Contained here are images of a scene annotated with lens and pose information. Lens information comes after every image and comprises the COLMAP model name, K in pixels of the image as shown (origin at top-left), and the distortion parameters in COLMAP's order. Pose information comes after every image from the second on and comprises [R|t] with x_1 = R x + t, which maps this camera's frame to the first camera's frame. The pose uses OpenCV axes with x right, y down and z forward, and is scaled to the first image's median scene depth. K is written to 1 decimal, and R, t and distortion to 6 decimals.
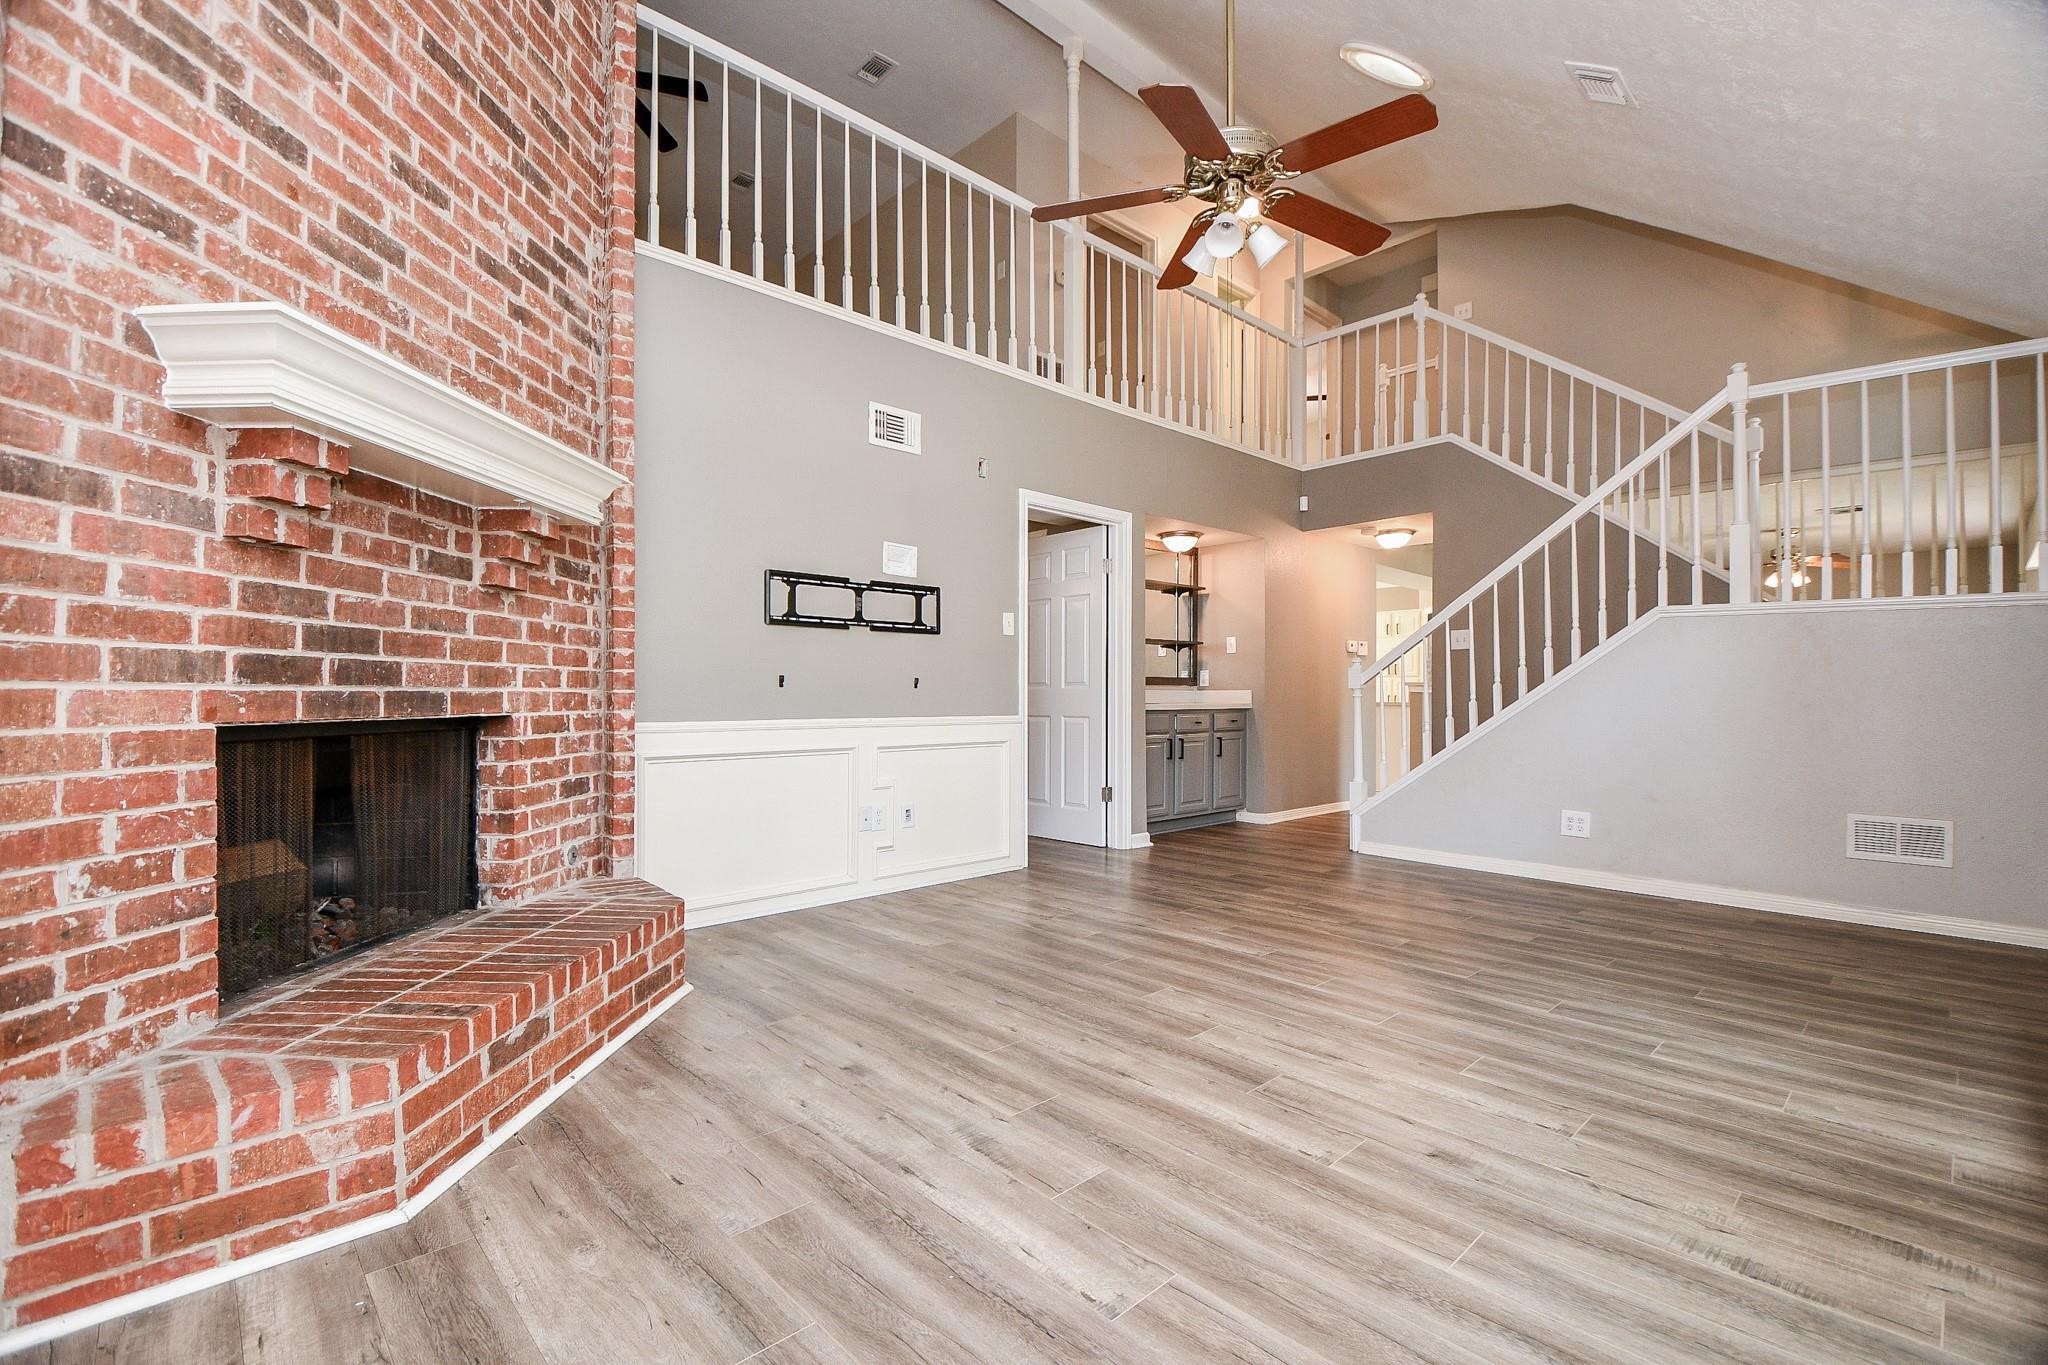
lens RADIAL K [[905.2, 0, 1048.5], [0, 905.2, 694.0], [0, 0, 1]] dist [0.001923, -0.016615]
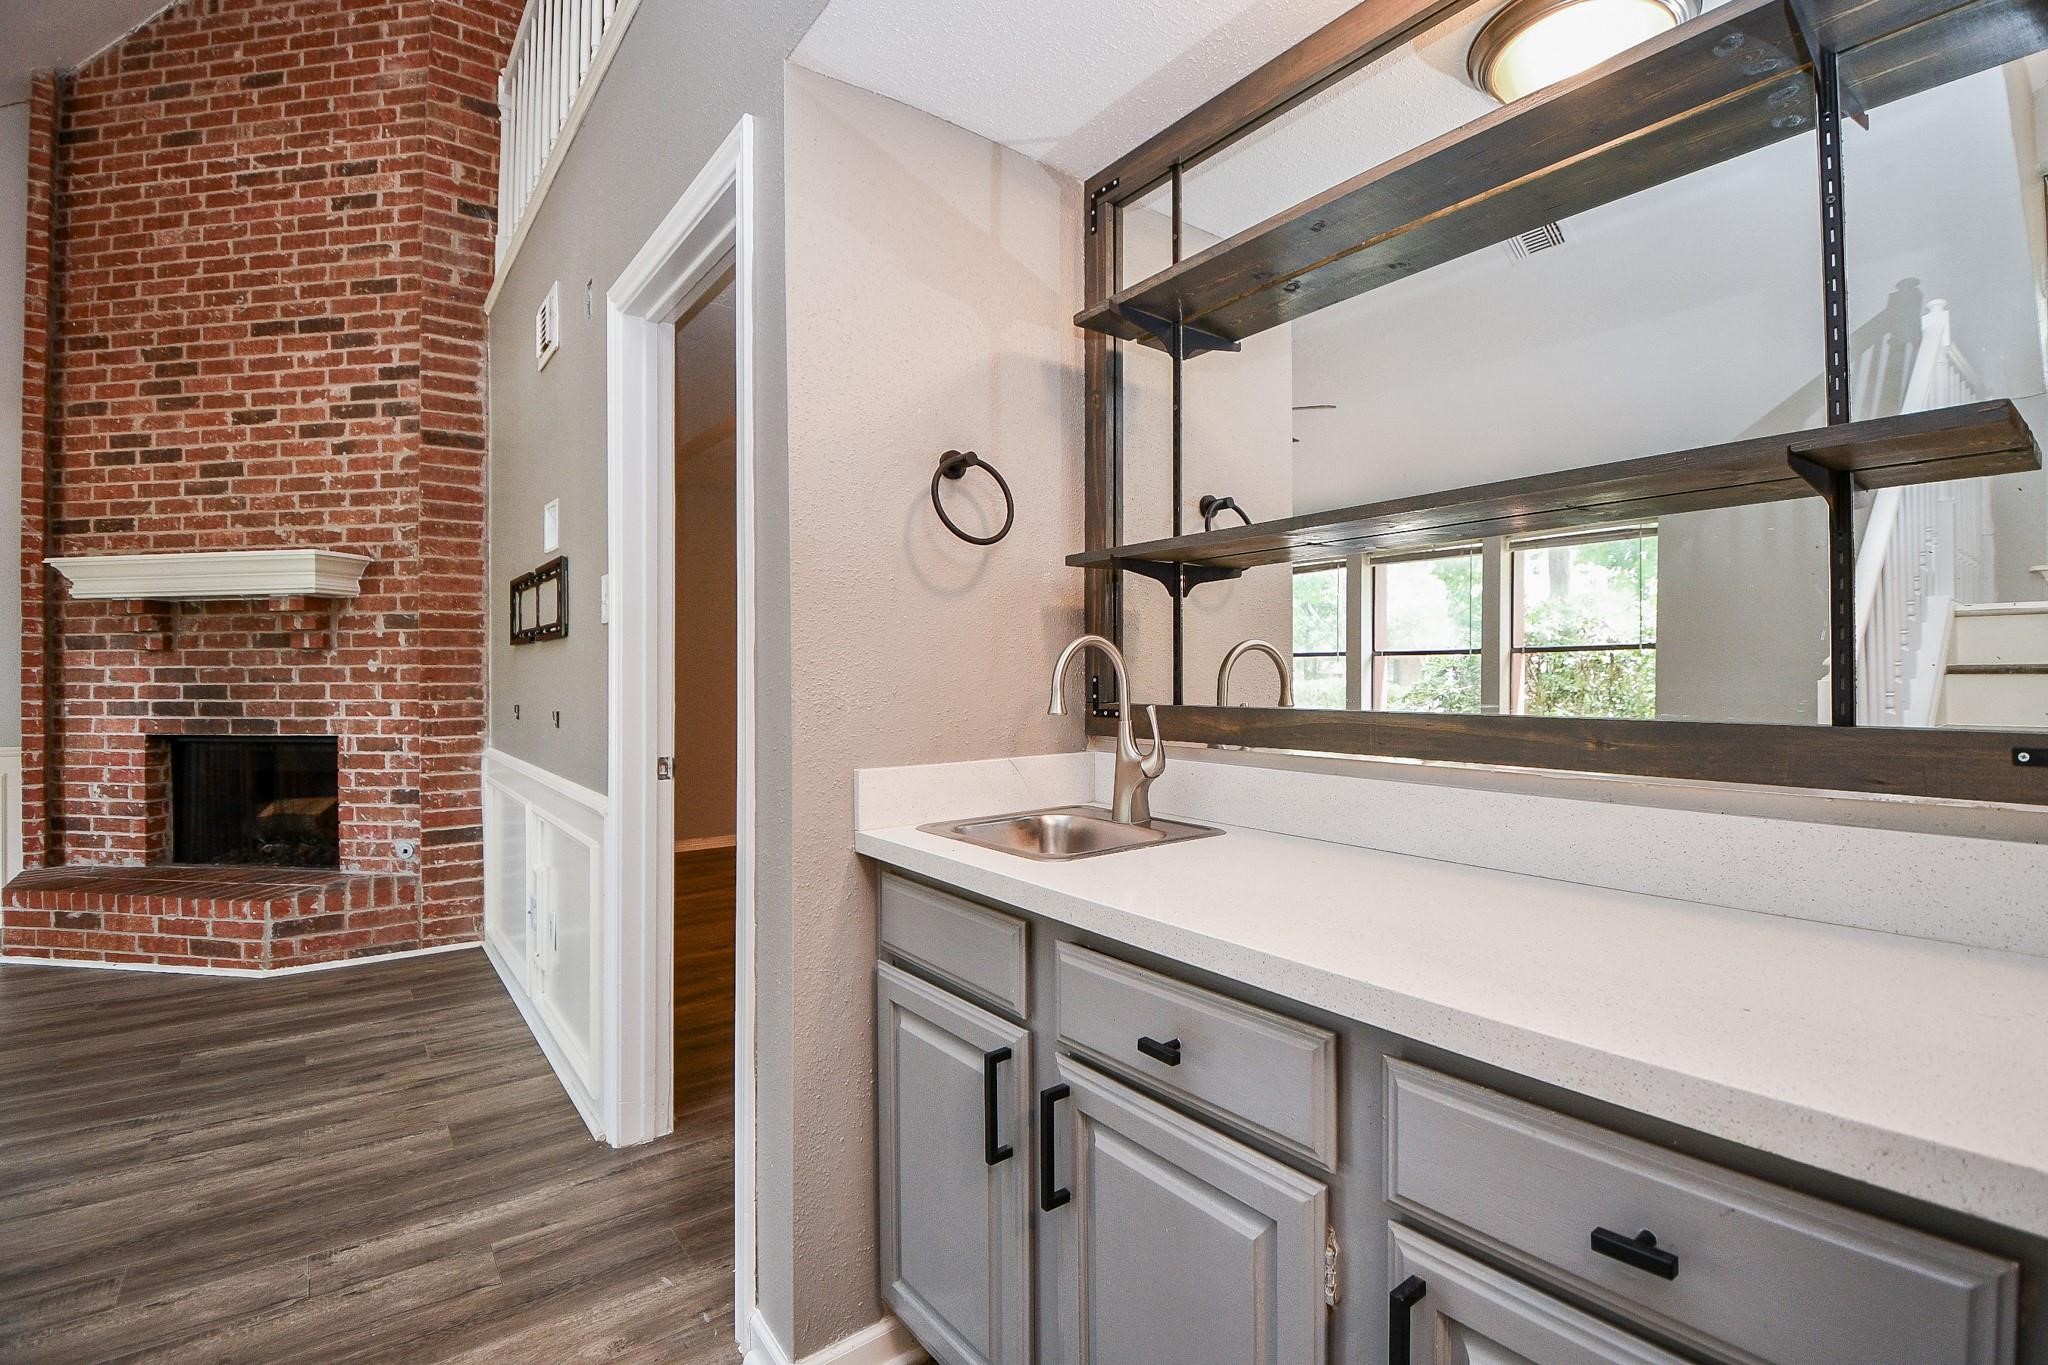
lens RADIAL K [[943.2, 0, 1055.2], [0, 943.2, 671.3], [0, 0, 1]] dist [-0.014543, -0.007399]
pose [[-0.111983, -0.002309, -0.993707, 0.854181], [0.005553, 0.999980, -0.002950, -0.078570], [0.993695, -0.005848, -0.111968, 2.674850]]
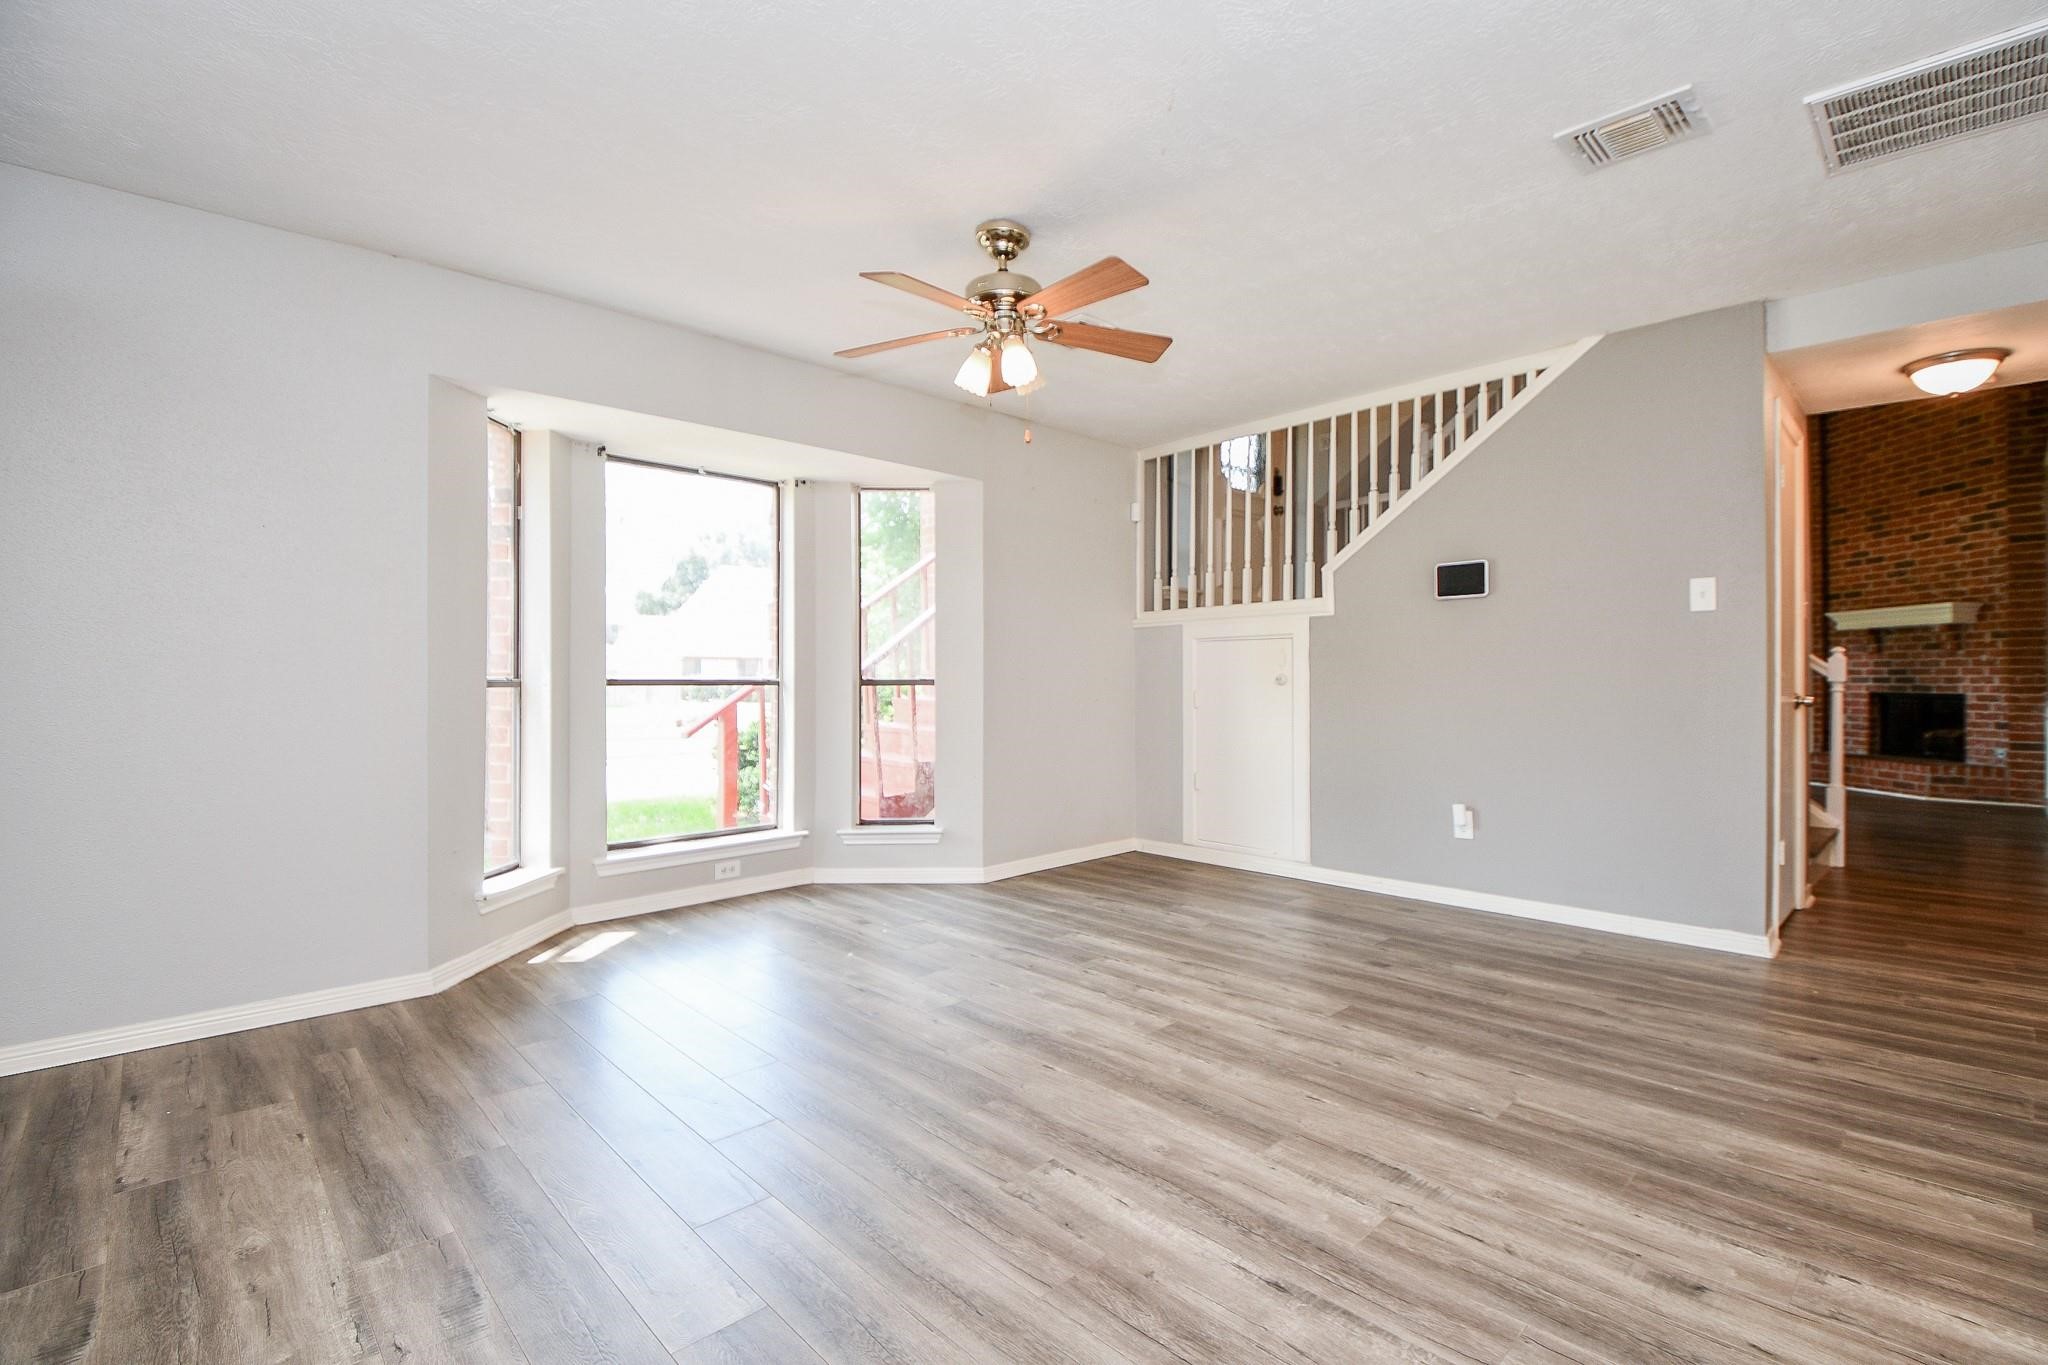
lens RADIAL K [[943.2, 0, 1055.2], [0, 943.2, 671.3], [0, 0, 1]] dist [-0.014543, -0.007399]
pose [[-0.999998, -0.002192, 0.000316, 2.592090], [-0.002195, 0.999959, -0.008731, -0.017205], [-0.000297, -0.008731, -0.999962, 4.516582]]
